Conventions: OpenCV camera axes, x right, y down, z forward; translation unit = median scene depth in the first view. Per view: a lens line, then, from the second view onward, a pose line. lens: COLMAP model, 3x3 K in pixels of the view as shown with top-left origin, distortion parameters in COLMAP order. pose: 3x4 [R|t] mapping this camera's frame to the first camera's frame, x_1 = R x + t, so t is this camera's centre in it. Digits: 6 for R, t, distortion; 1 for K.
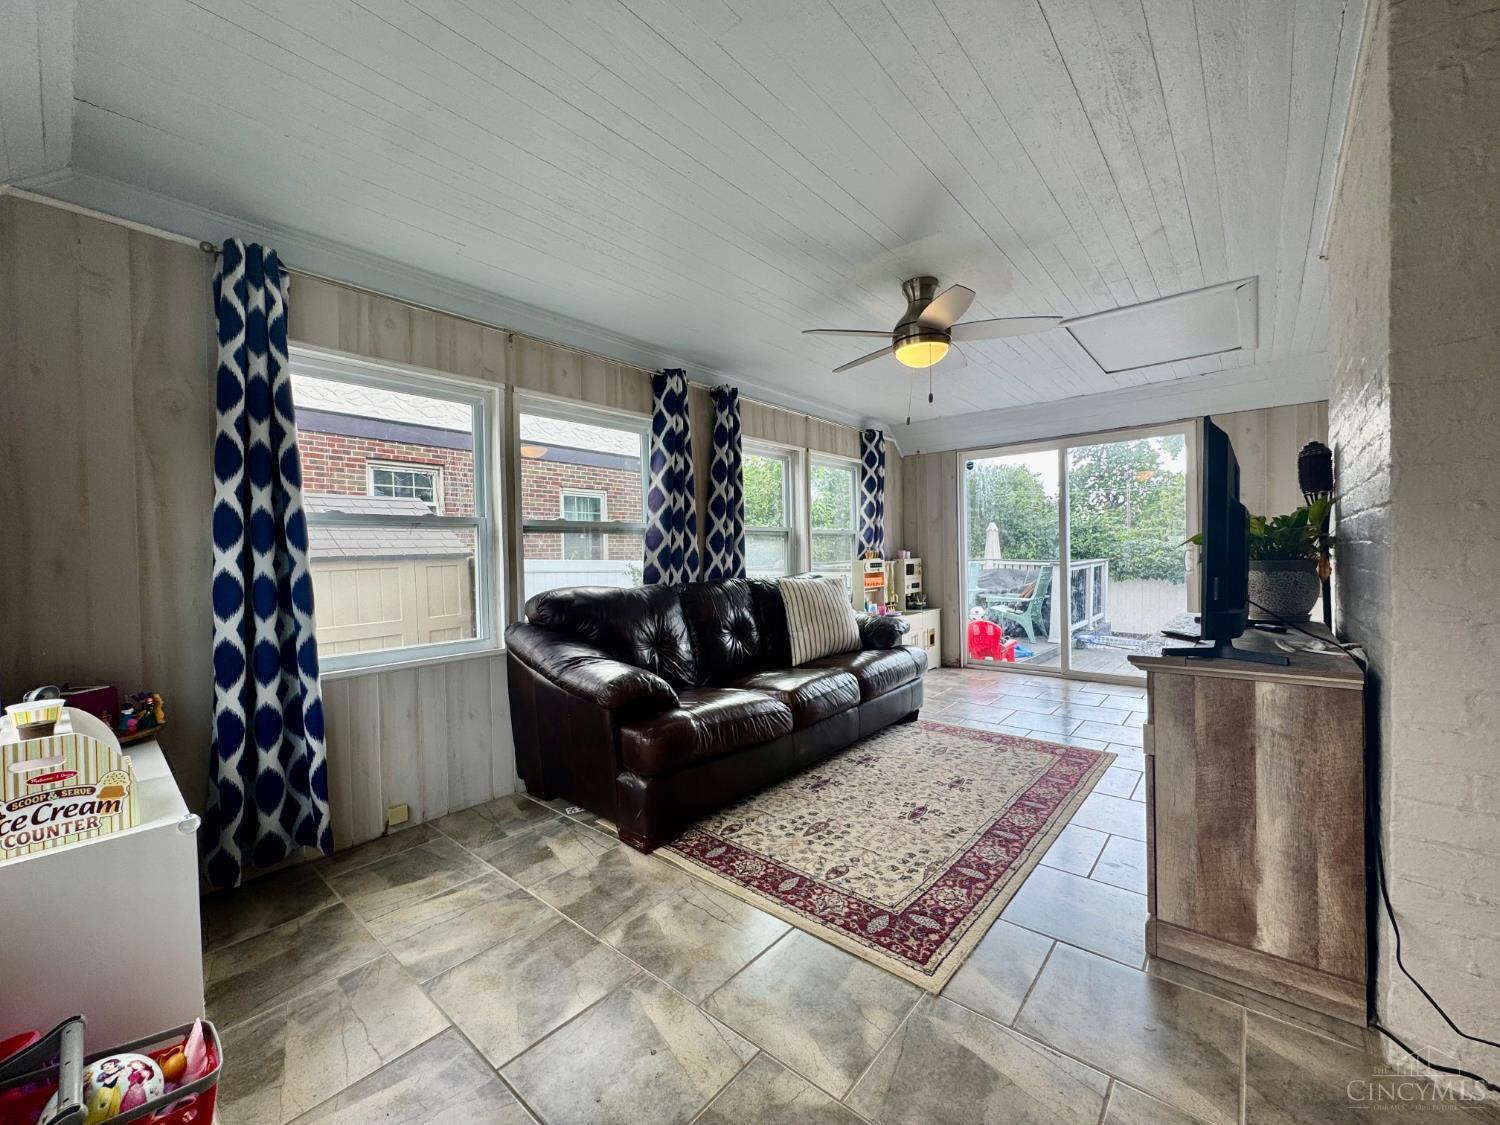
lens RADIAL K [[597.4, 0, 748.7], [0, 597.4, 564.3], [0, 0, 1]] dist [-0.005384, 0.000461]
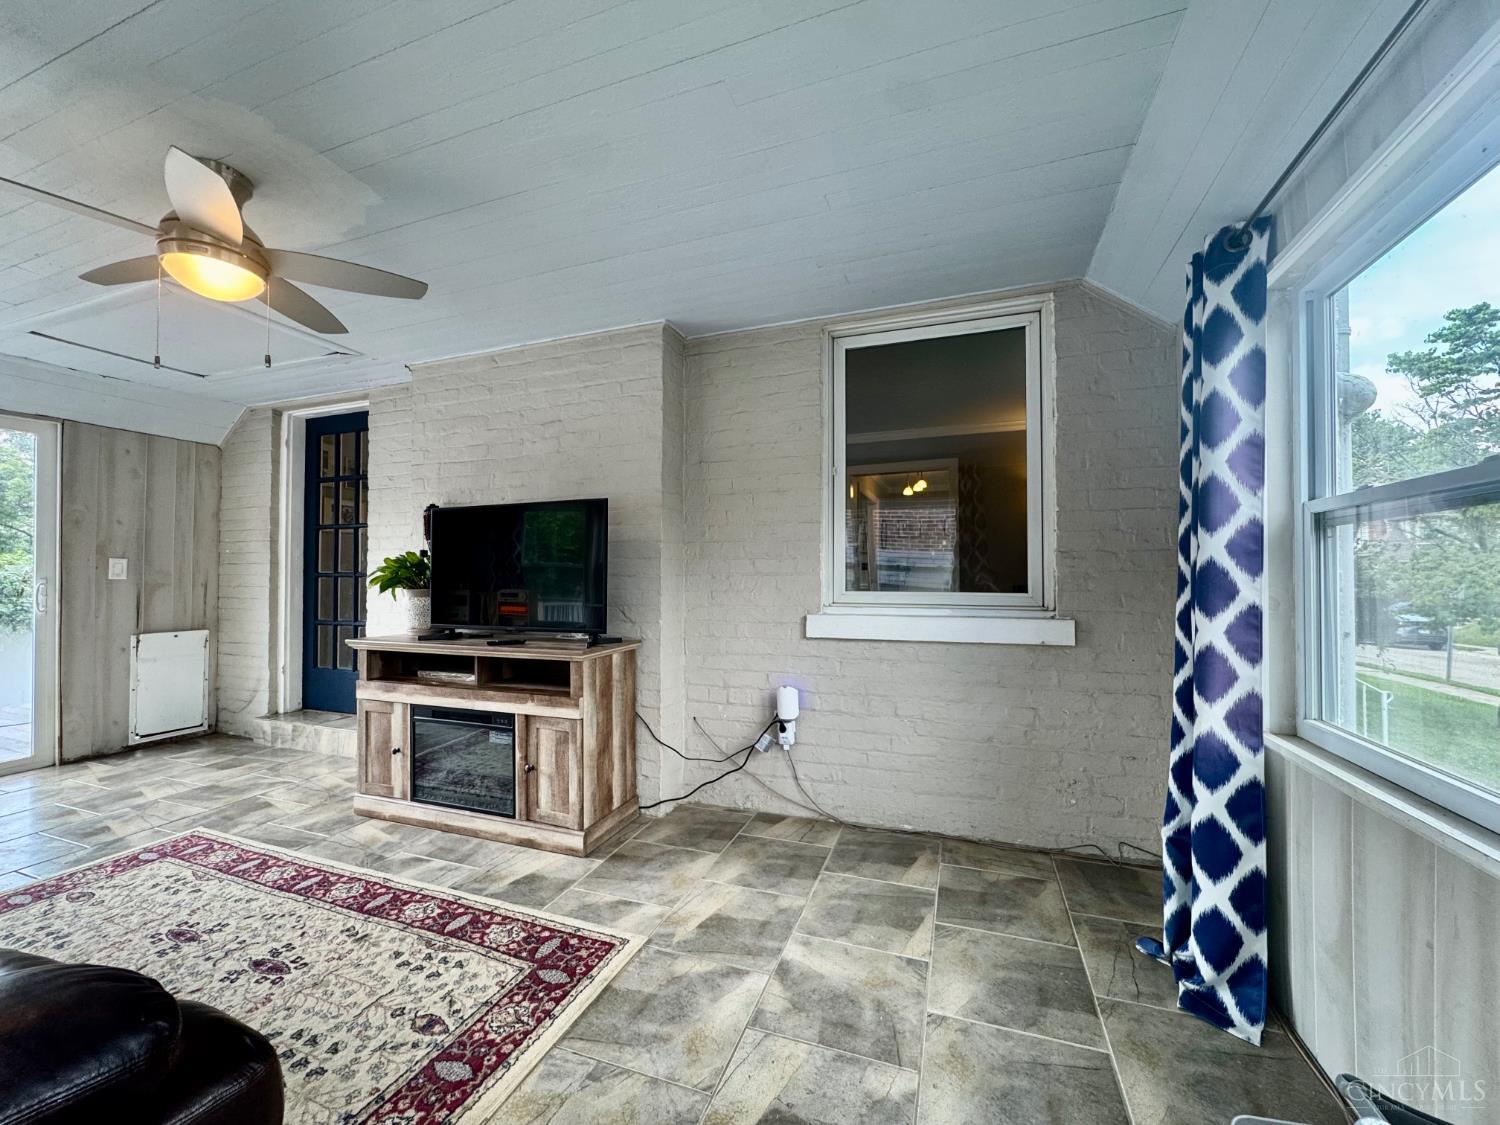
lens RADIAL K [[597.4, 0, 748.7], [0, 597.4, 564.3], [0, 0, 1]] dist [-0.005384, 0.000461]
pose [[-0.351790, 0.038548, 0.935285, -0.572621], [0.026410, 0.999163, -0.031247, -0.000995], [-0.935706, 0.013708, -0.352513, 0.756135]]
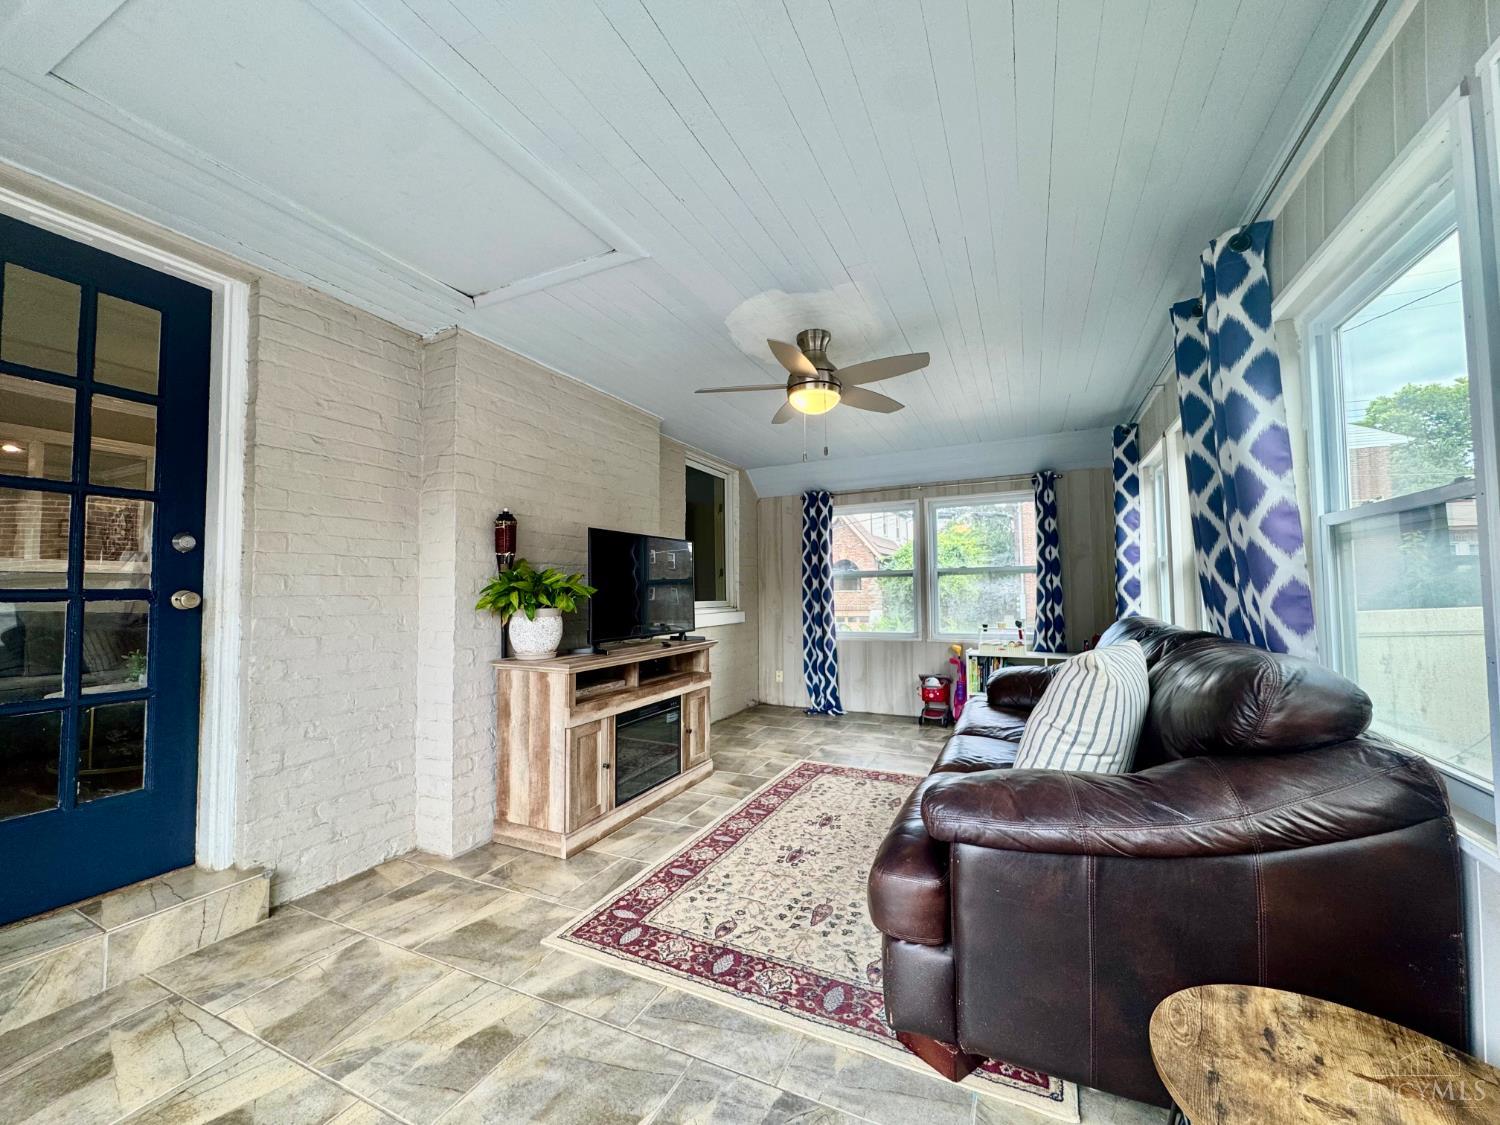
lens RADIAL K [[597.4, 0, 748.7], [0, 597.4, 564.3], [0, 0, 1]] dist [-0.005384, 0.000461]
pose [[-0.963583, 0.017759, -0.266818, 0.752796], [0.024957, 0.999410, -0.023612, -0.053211], [0.266241, -0.029411, -0.963458, 2.163176]]
